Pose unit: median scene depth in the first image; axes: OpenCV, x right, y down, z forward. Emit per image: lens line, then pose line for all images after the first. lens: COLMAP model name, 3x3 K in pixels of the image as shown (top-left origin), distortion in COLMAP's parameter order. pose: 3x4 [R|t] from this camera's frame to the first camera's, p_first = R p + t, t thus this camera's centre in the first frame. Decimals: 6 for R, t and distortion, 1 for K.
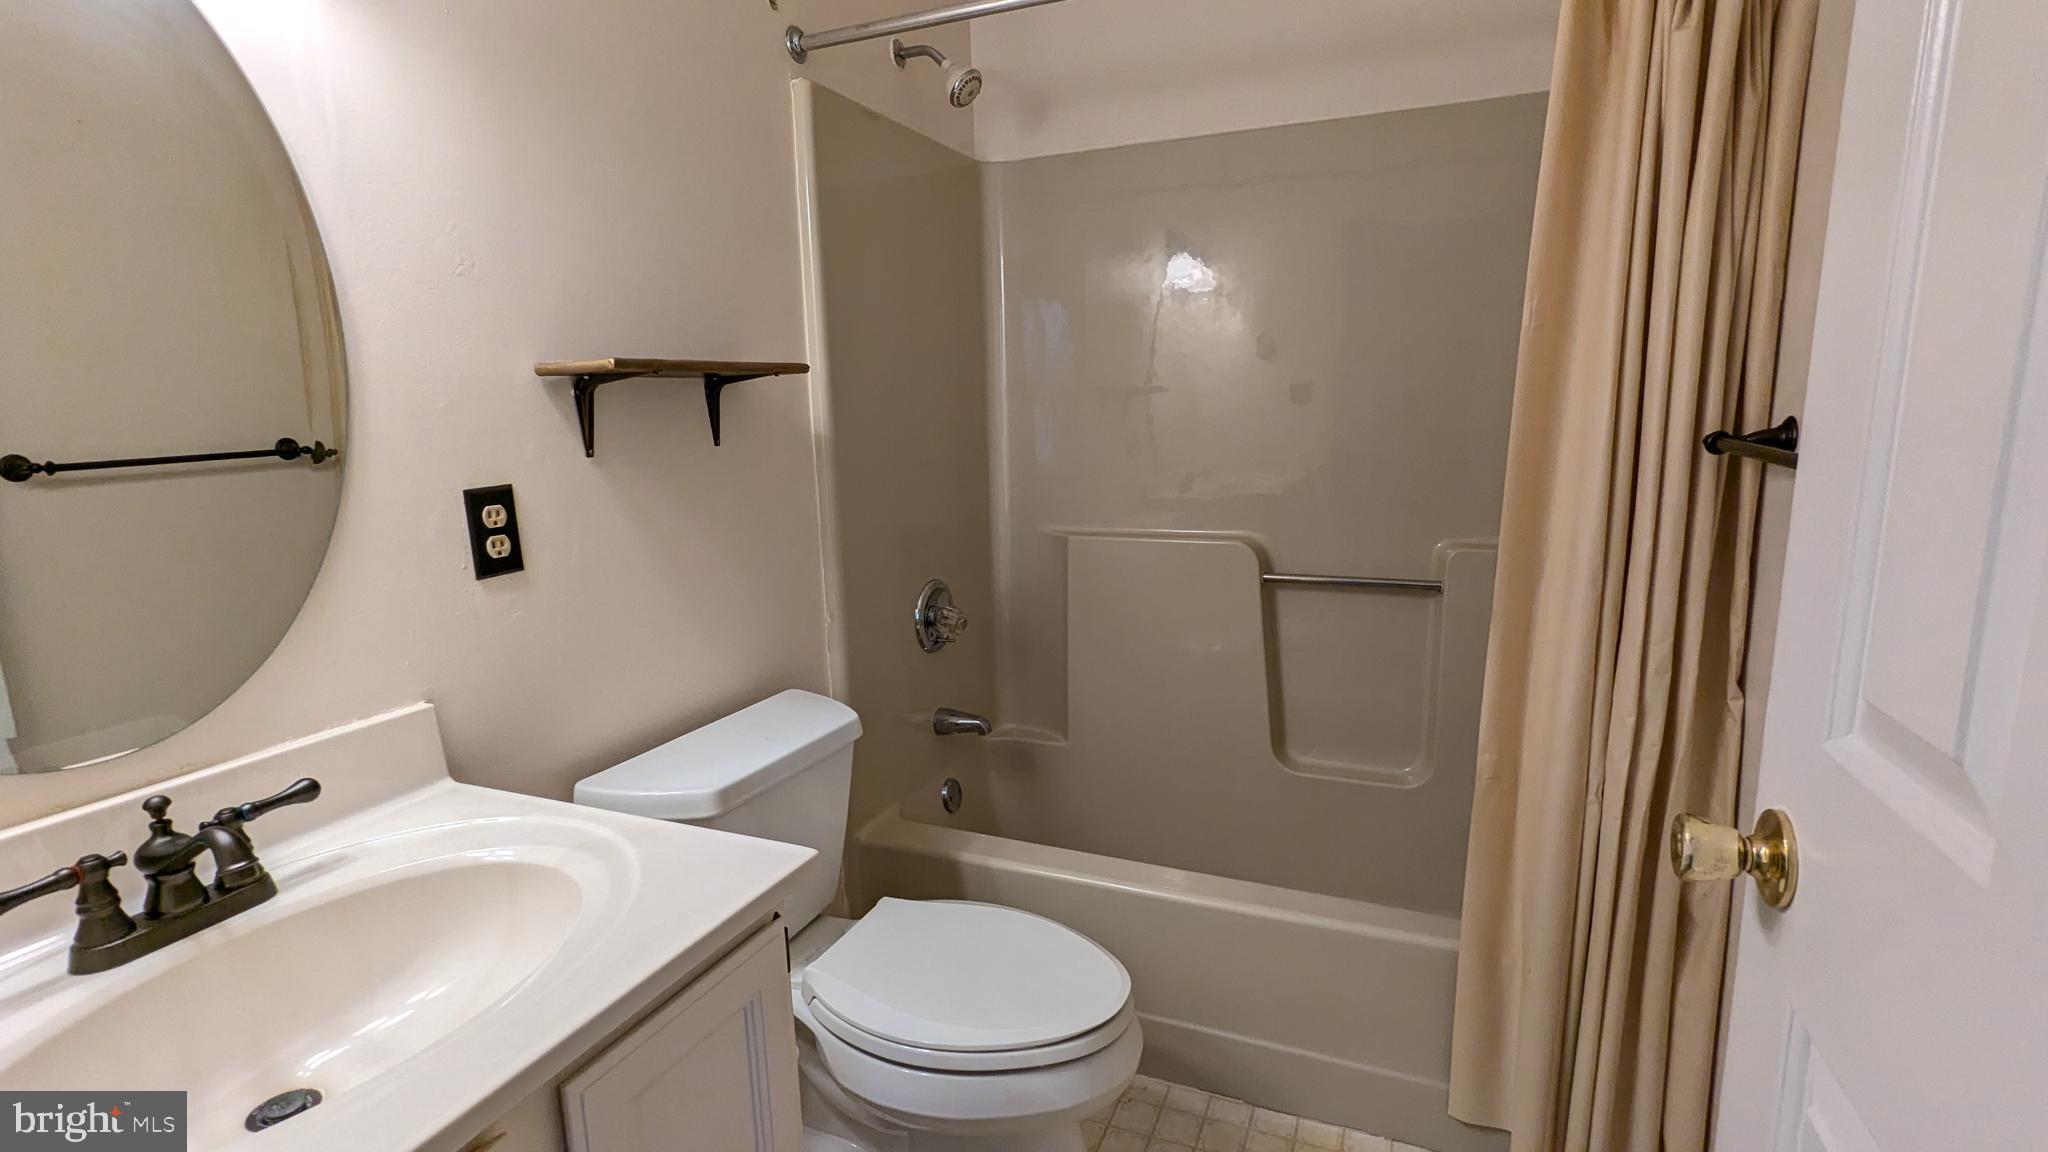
lens RADIAL K [[974.7, 0, 1026.8], [0, 974.7, 583.2], [0, 0, 1]] dist [-0.002156, 0.003250]
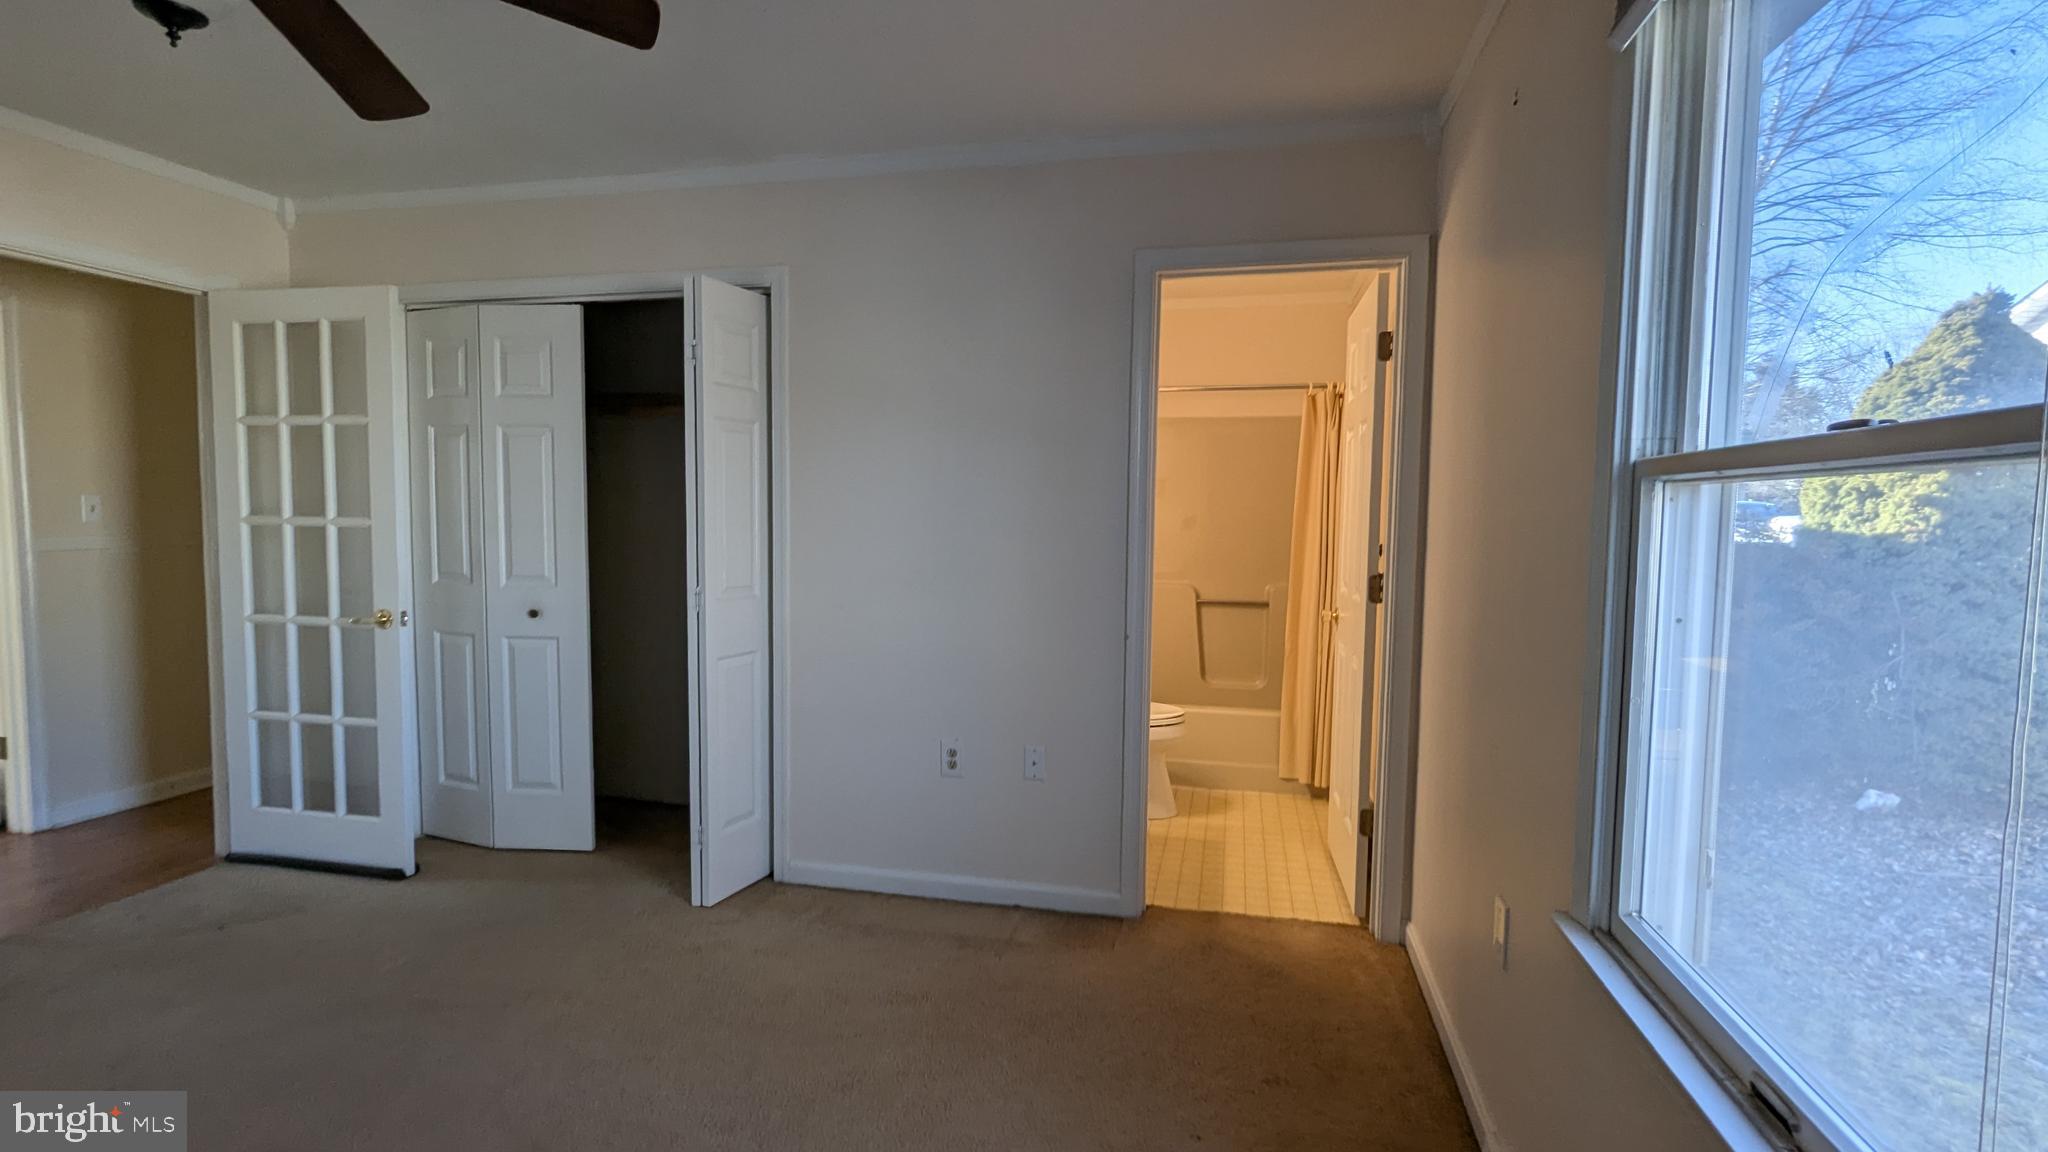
lens RADIAL K [[974.7, 0, 1019.0], [0, 974.7, 581.6], [0, 0, 1]] dist [-0.002156, 0.003250]
pose [[0.984485, 0.022301, 0.174043, -0.681614], [-0.002441, 0.993535, -0.113499, 0.248705], [-0.175449, 0.111313, 0.978175, -1.419423]]
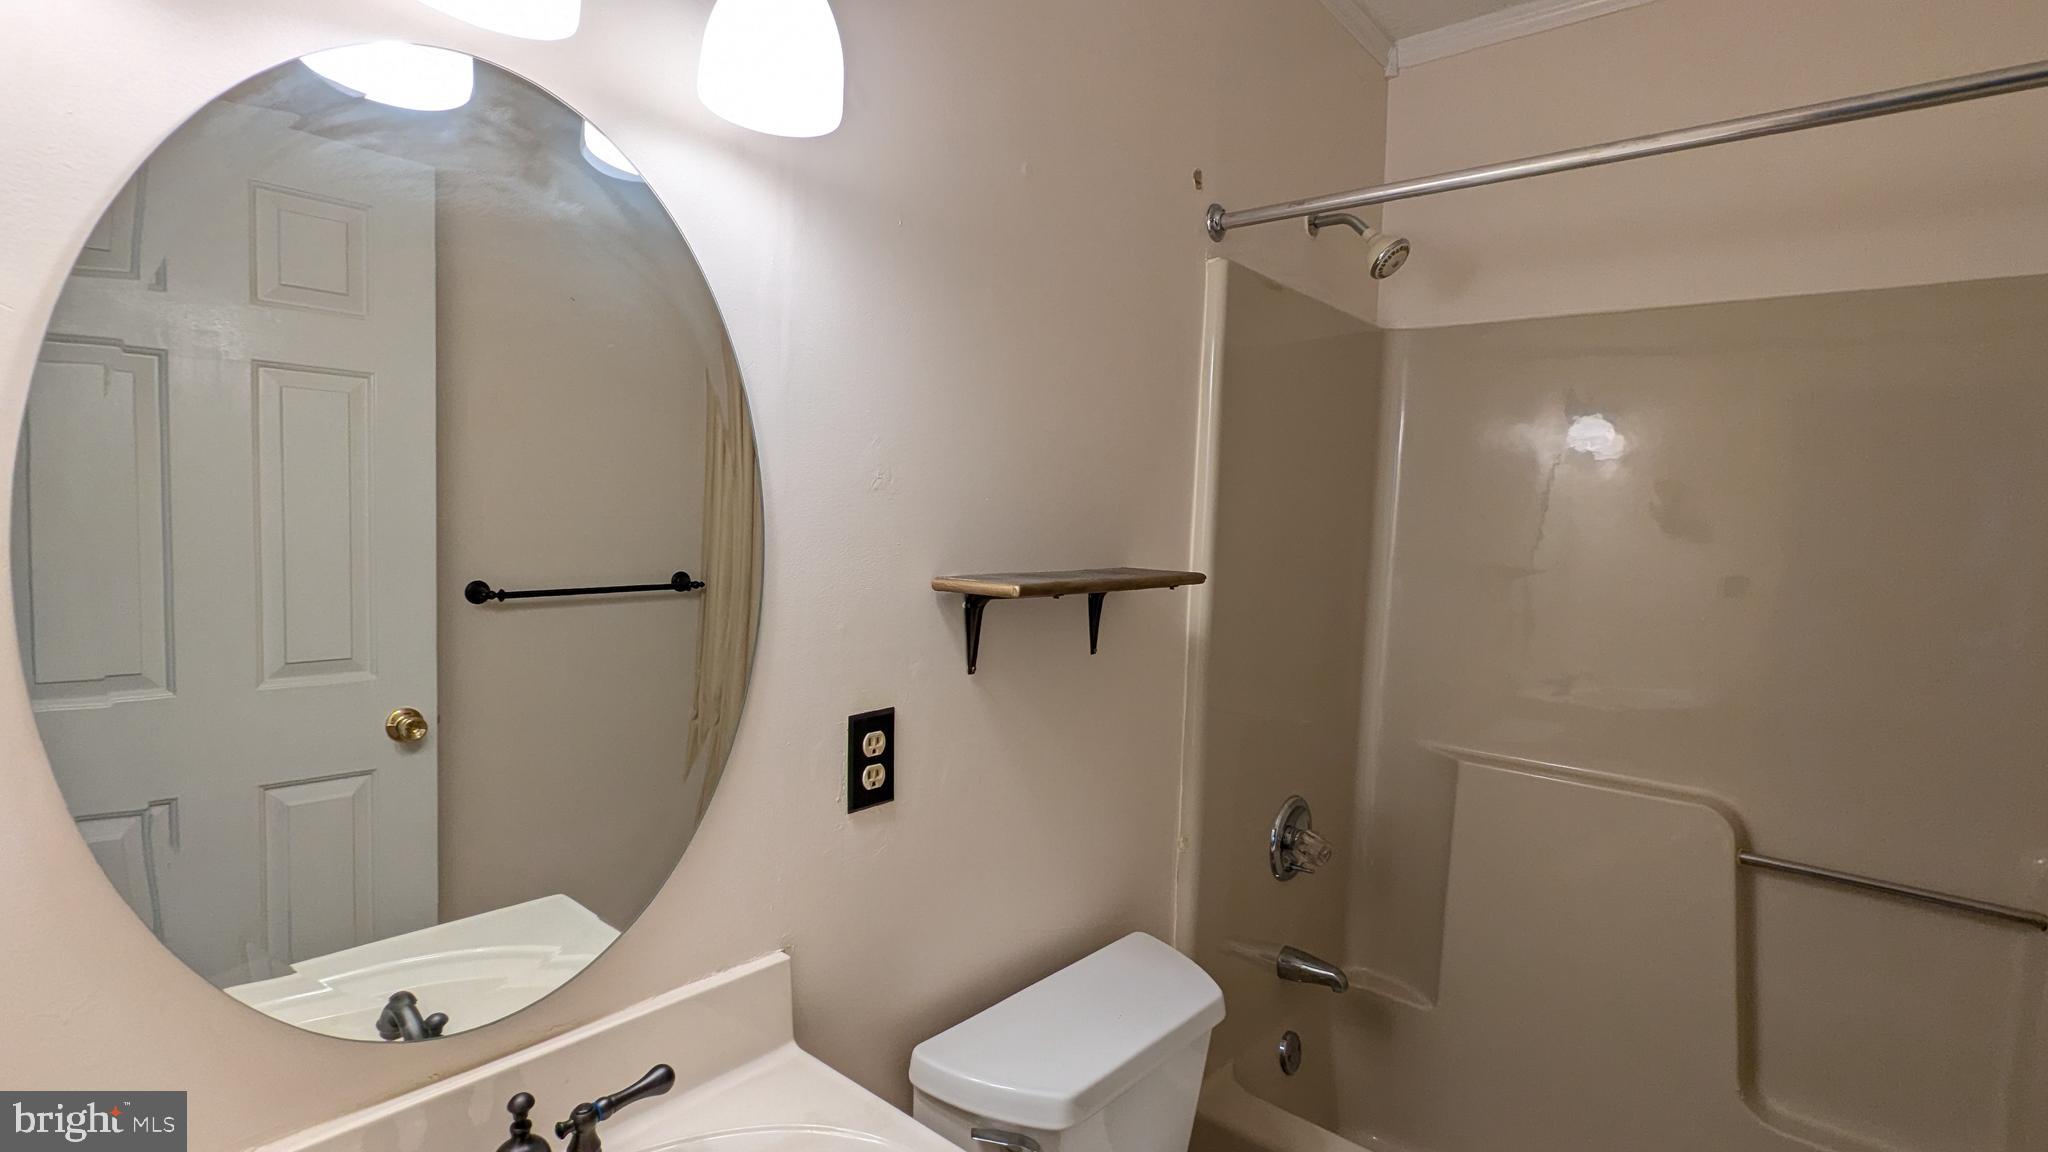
lens RADIAL K [[974.7, 0, 1022.7], [0, 974.7, 583.2], [0, 0, 1]] dist [-0.002156, 0.003250]
pose [[0.953378, 0.081174, -0.290658, -0.103366], [-0.113433, 0.988908, -0.095889, -0.093733], [0.279650, 0.124388, 0.952010, 0.097396]]
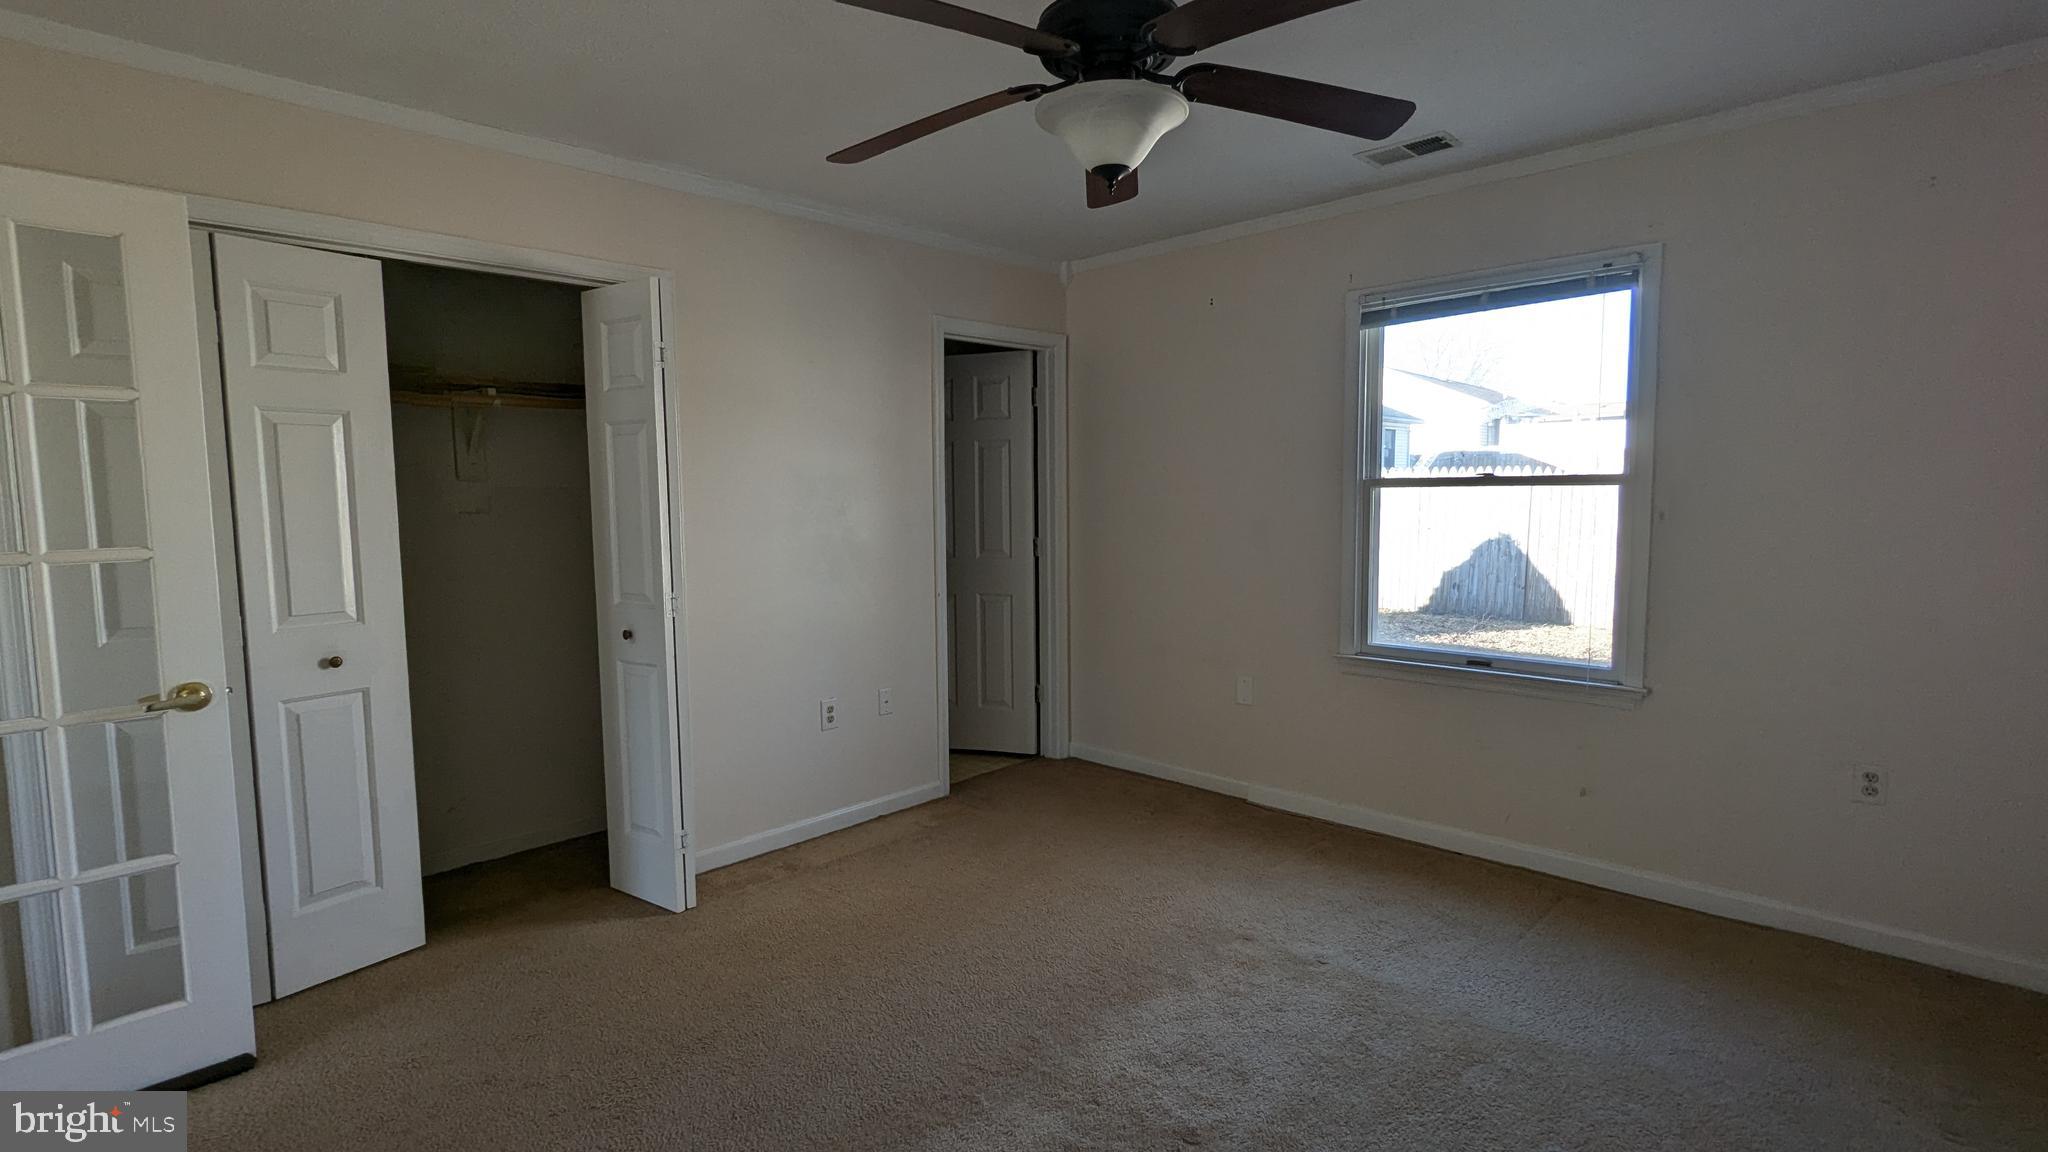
lens RADIAL K [[974.7, 0, 1002.4], [0, 974.7, 580.9], [0, 0, 1]] dist [-0.002156, 0.003250]
pose [[0.362366, -0.065338, 0.929743, -2.248484], [0.175302, 0.984514, 0.000863, 0.150107], [-0.915402, 0.162673, 0.368208, -0.824555]]
